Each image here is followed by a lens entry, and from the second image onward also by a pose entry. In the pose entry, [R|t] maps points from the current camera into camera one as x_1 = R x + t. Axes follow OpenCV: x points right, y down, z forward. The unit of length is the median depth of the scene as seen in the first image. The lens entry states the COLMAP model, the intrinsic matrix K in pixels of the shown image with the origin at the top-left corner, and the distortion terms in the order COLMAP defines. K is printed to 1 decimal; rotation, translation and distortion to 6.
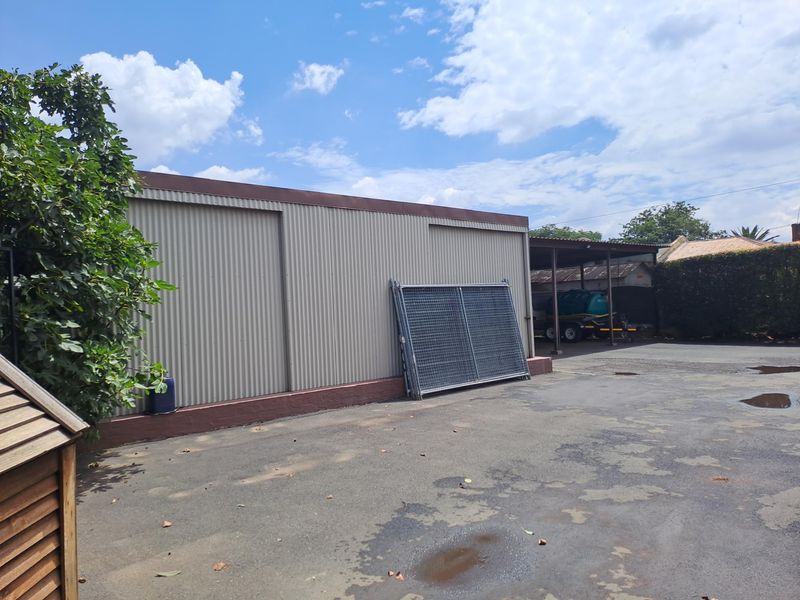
lens RADIAL K [[586.6, 0, 400.0], [0, 586.6, 300.0], [0, 0, 1]] dist [0.005155, -0.006493]
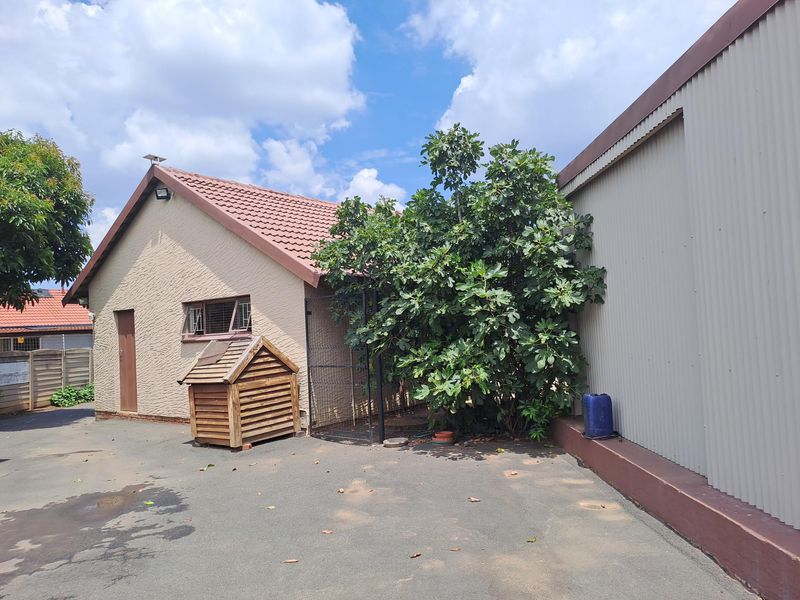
lens RADIAL K [[586.6, 0, 400.0], [0, 586.6, 300.0], [0, 0, 1]] dist [0.005155, -0.006493]
pose [[-0.644850, 0.045268, -0.762967, 0.581274], [0.092306, 0.995550, -0.018948, -0.012019], [0.758714, -0.082645, -0.646160, 1.987340]]
